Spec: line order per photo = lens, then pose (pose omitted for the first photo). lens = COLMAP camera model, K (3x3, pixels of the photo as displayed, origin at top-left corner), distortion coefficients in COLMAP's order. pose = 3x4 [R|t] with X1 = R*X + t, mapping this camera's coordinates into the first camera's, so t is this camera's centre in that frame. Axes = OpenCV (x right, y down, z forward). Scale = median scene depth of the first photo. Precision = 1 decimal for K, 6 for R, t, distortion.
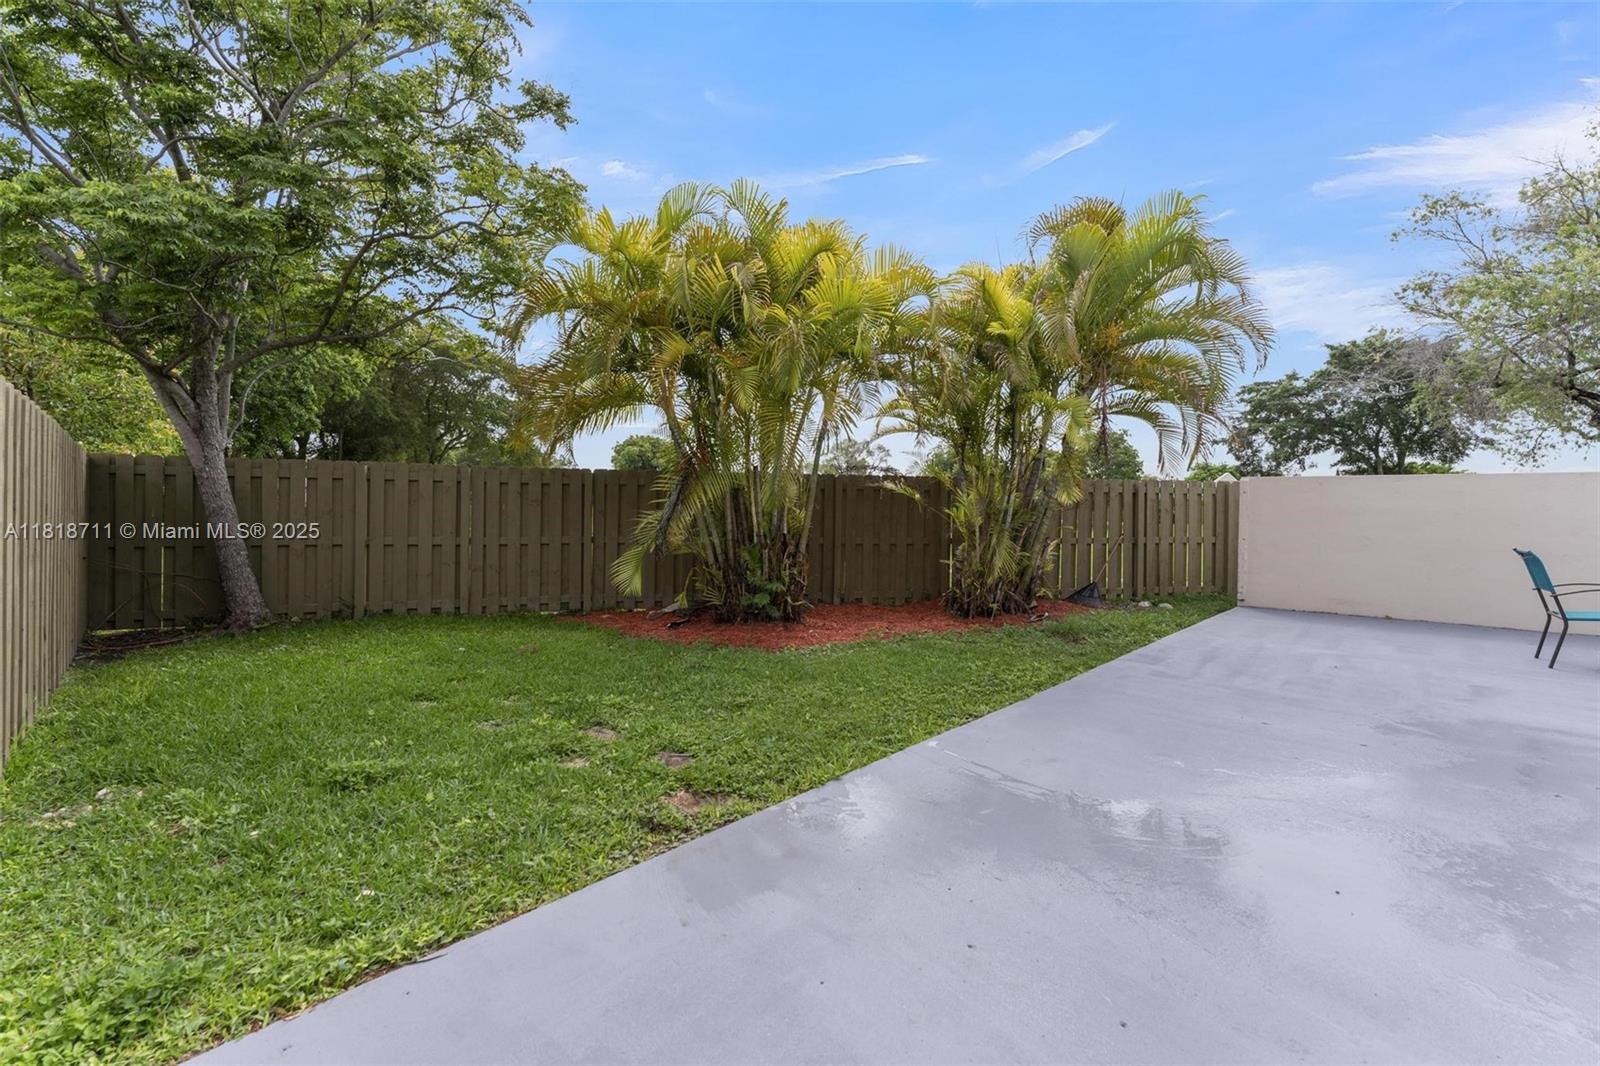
lens RADIAL K [[657.7, 0, 797.2], [0, 657.7, 519.5], [0, 0, 1]] dist [-0.007262, -0.000035]
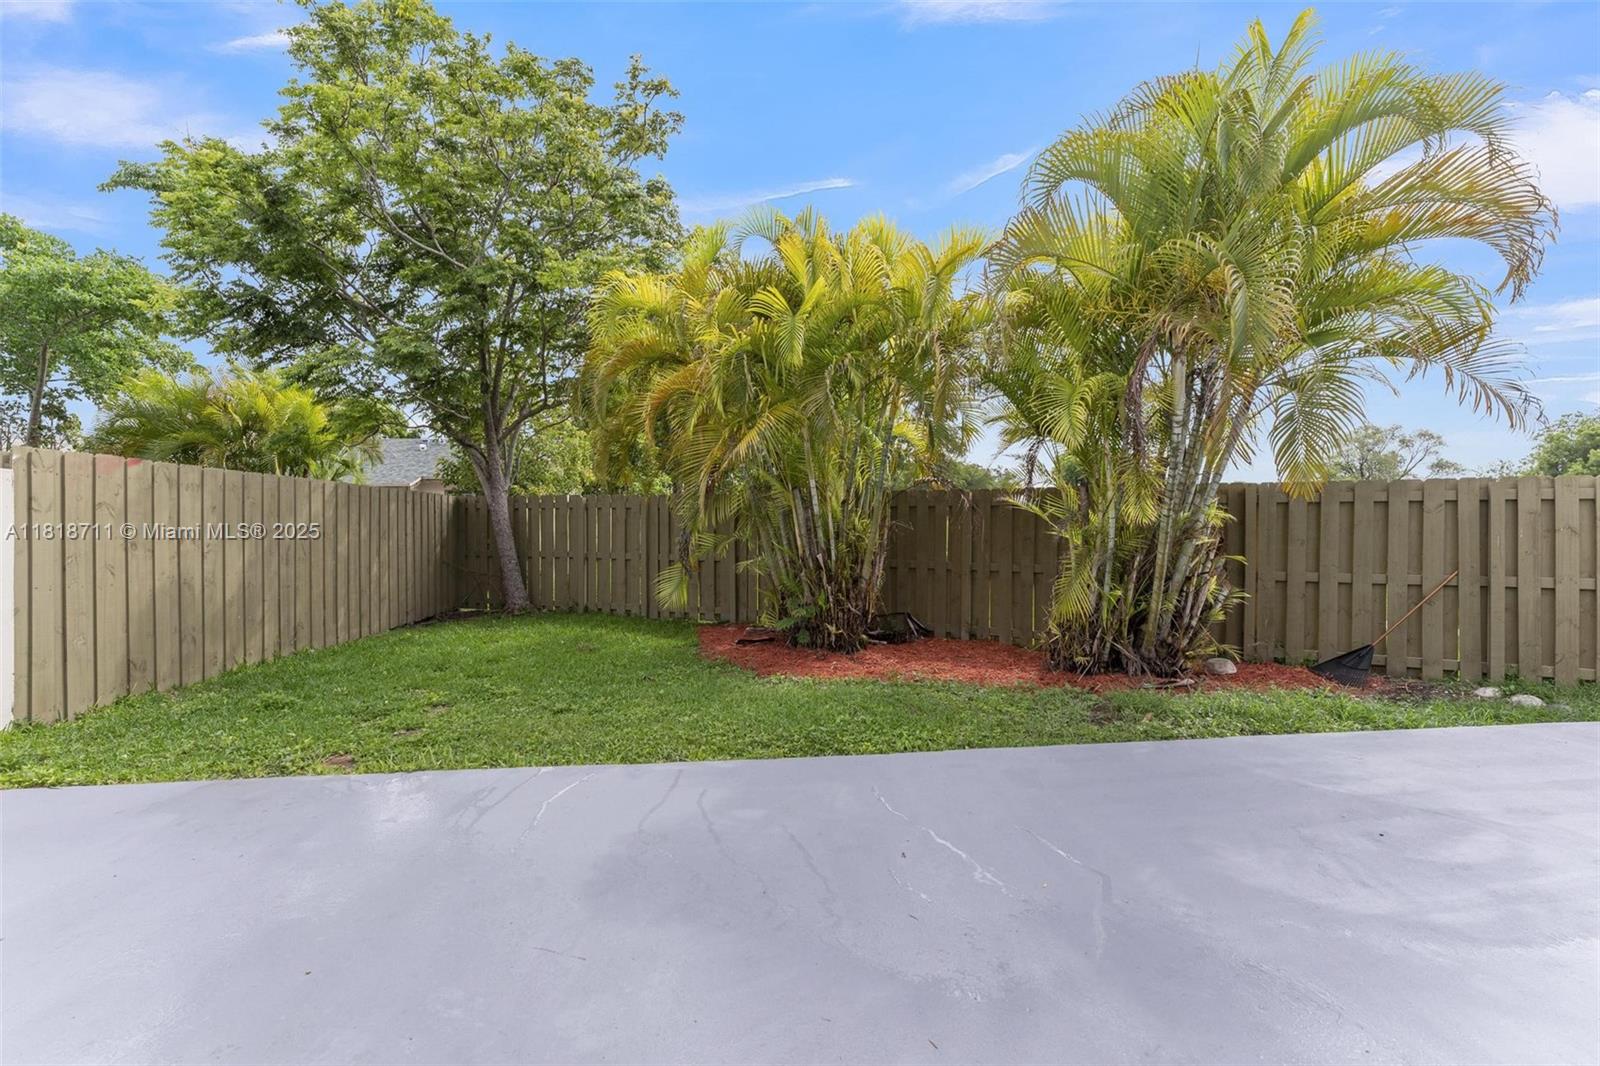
lens RADIAL K [[712.5, 0, 800.0], [0, 712.5, 533.0], [0, 0, 1]] dist [0.000773, -0.000034]
pose [[0.782033, 0.001677, -0.623235, 0.516512], [-0.004560, 0.999985, -0.003032, -0.007867], [0.623220, 0.005213, 0.782029, 0.142506]]
